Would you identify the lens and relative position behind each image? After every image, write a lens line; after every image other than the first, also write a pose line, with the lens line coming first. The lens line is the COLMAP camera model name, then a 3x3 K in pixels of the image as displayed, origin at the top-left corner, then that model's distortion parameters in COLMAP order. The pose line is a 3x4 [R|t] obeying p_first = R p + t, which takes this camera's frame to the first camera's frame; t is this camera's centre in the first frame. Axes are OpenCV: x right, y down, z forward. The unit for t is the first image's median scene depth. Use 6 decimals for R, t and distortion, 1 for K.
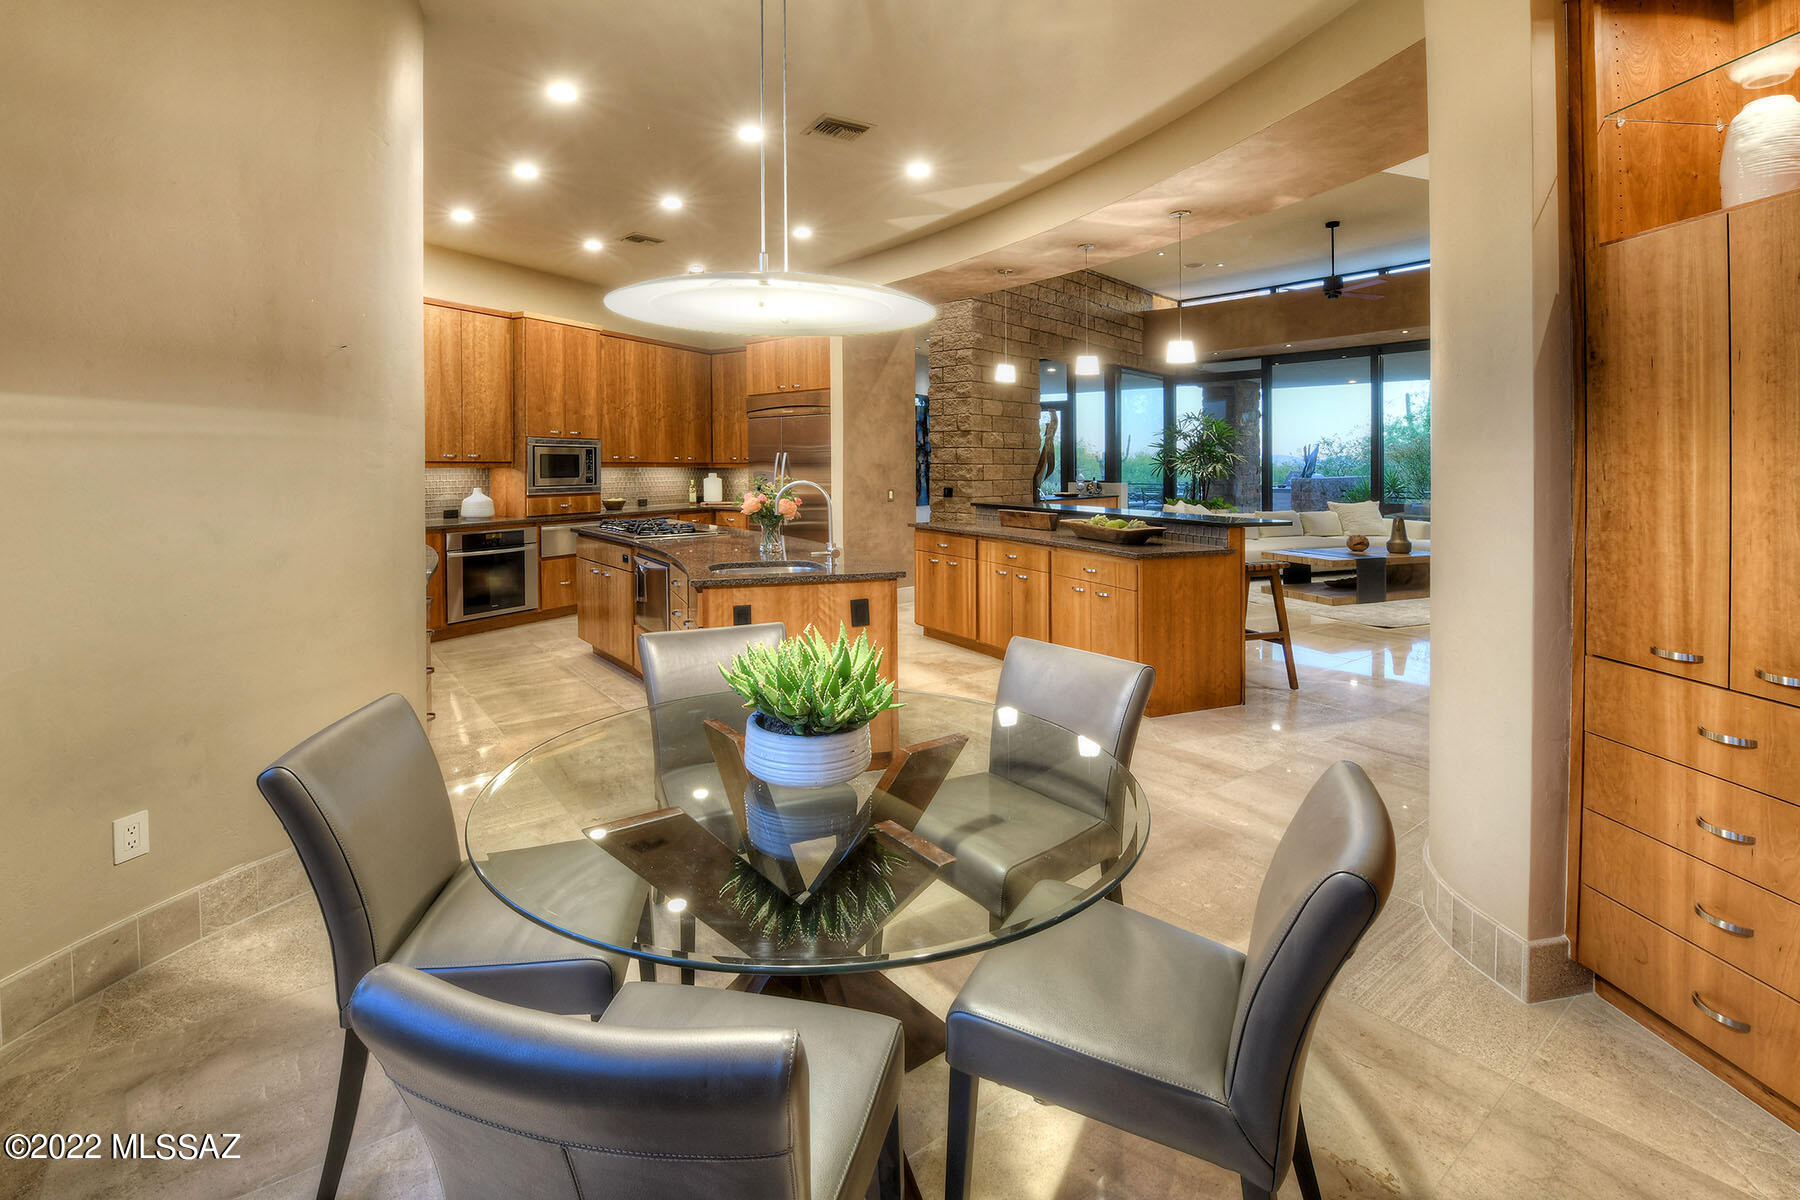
lens RADIAL K [[709.7, 0, 901.4], [0, 709.7, 467.0], [0, 0, 1]] dist [-0.001484, 0.000014]
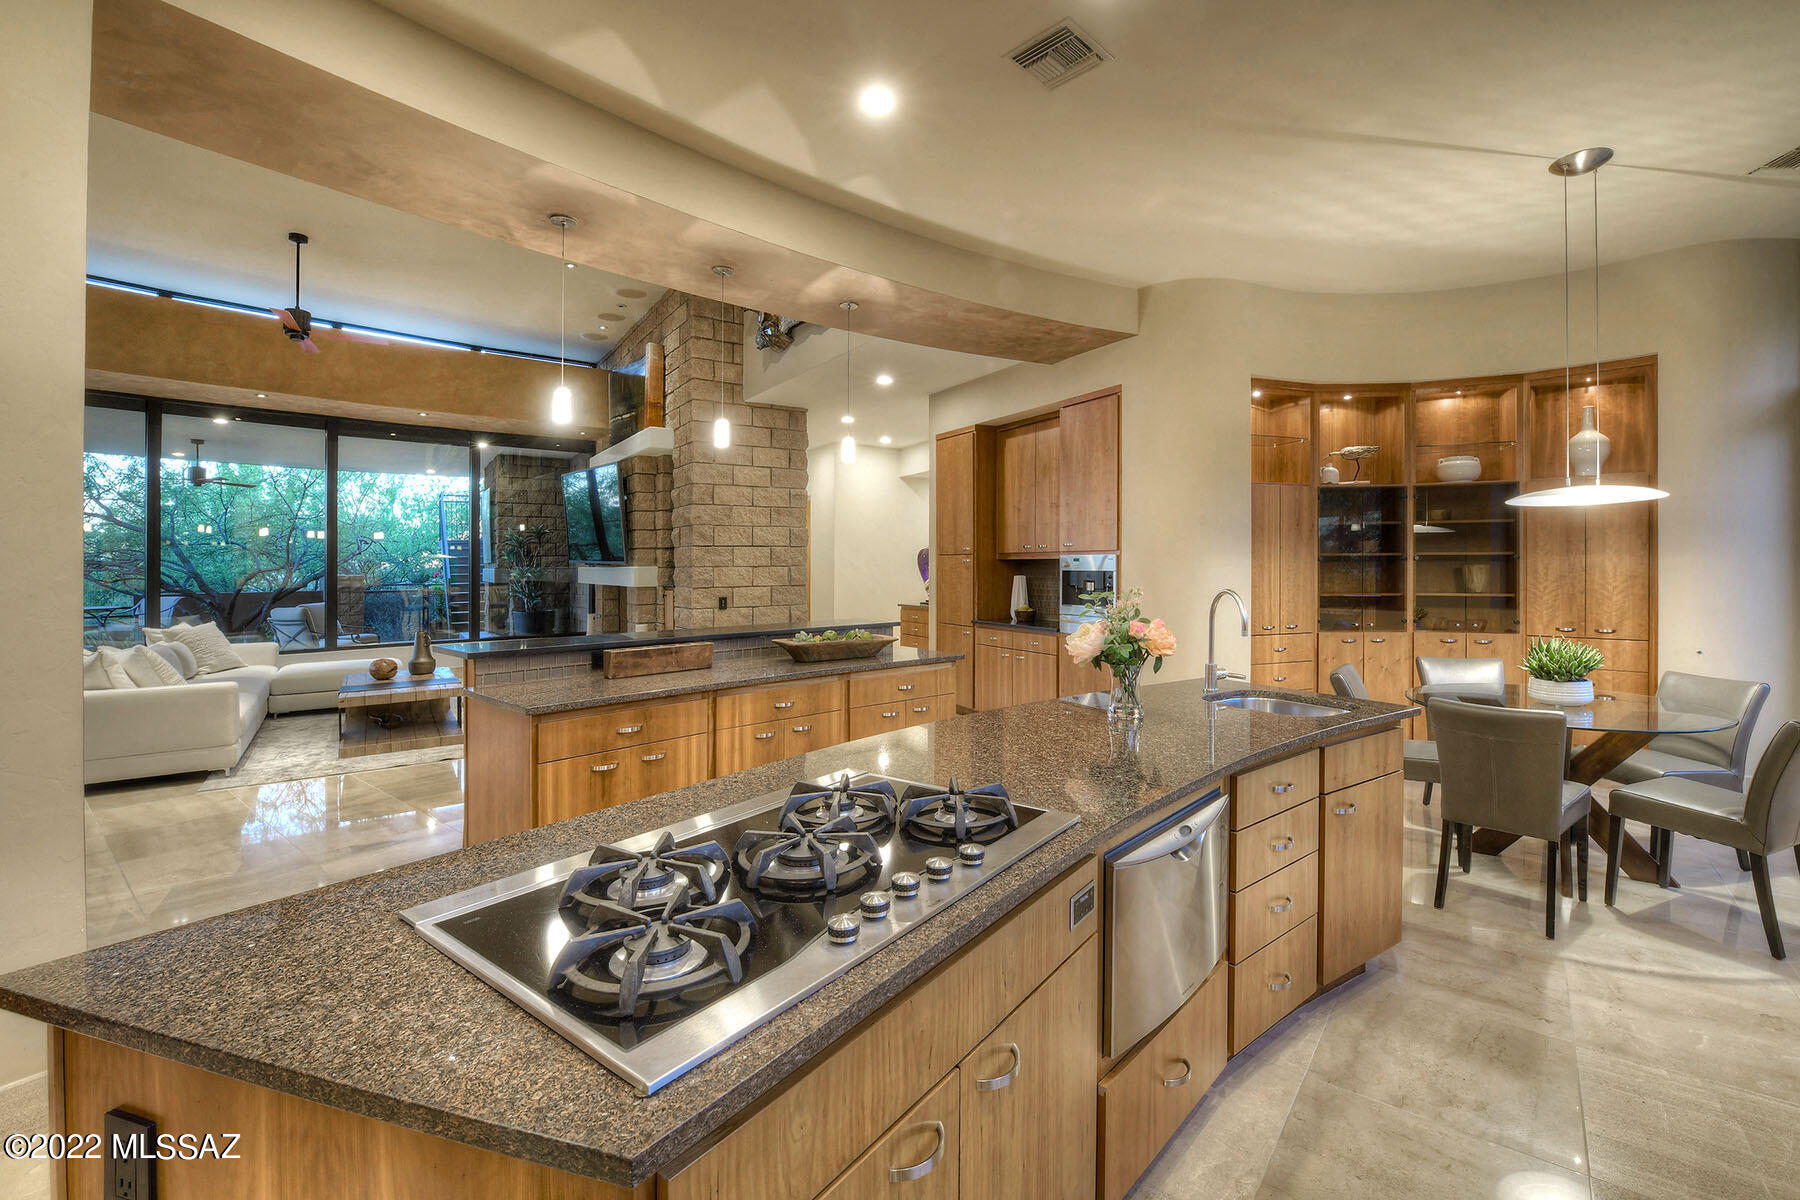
lens RADIAL K [[851.9, 0, 901.4], [0, 851.9, 555.8], [0, 0, 1]] dist [0.000047, -0.000005]
pose [[-0.213242, 0.006343, 0.976979, -0.532915], [0.011642, 0.999924, -0.003951, -0.010131], [-0.976930, 0.010531, -0.213299, 0.836695]]
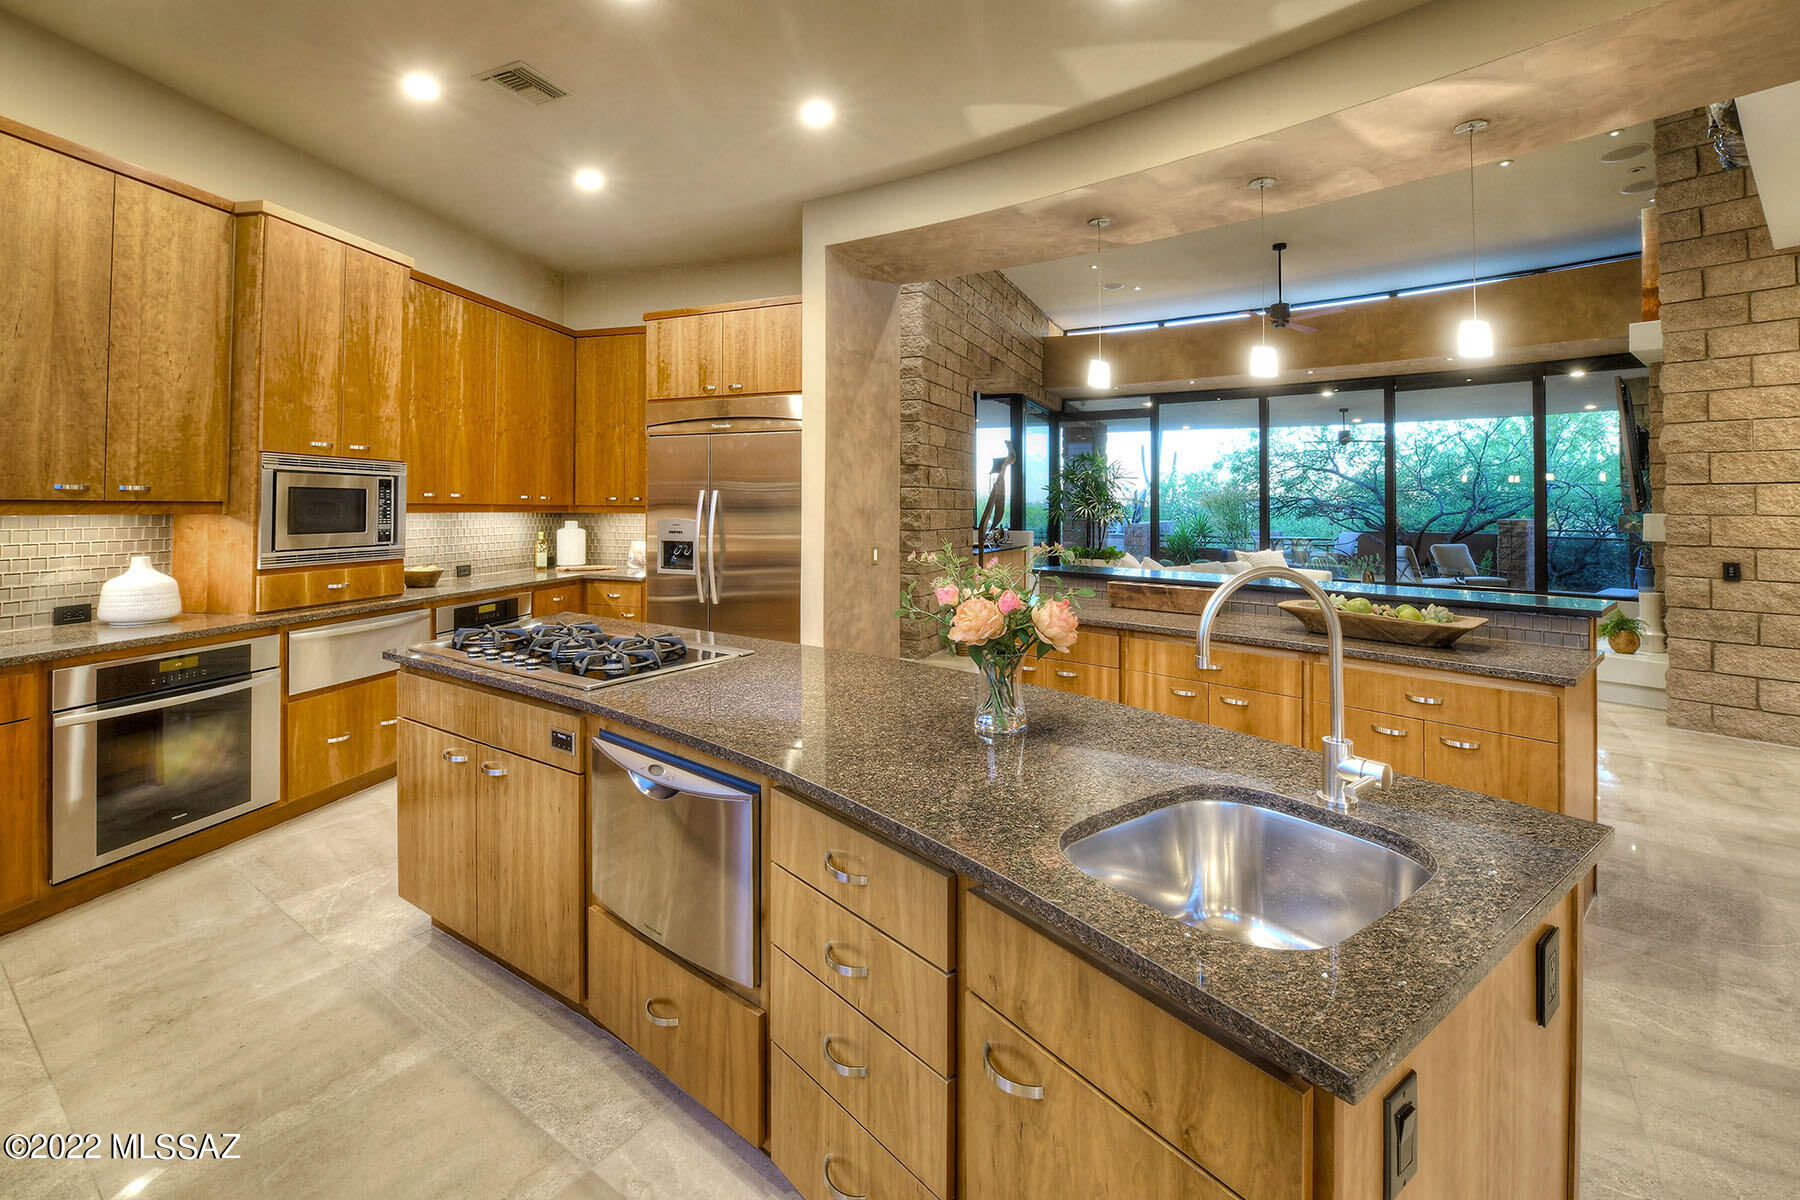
lens RADIAL K [[732.2, 0, 858.9], [0, 732.2, 488.5], [0, 0, 1]] dist [-0.019802, -0.000571]
pose [[0.969690, 0.011933, 0.244045, -0.223473], [-0.004969, 0.999563, -0.029132, -0.003764], [-0.244286, 0.027036, 0.969326, 0.372670]]
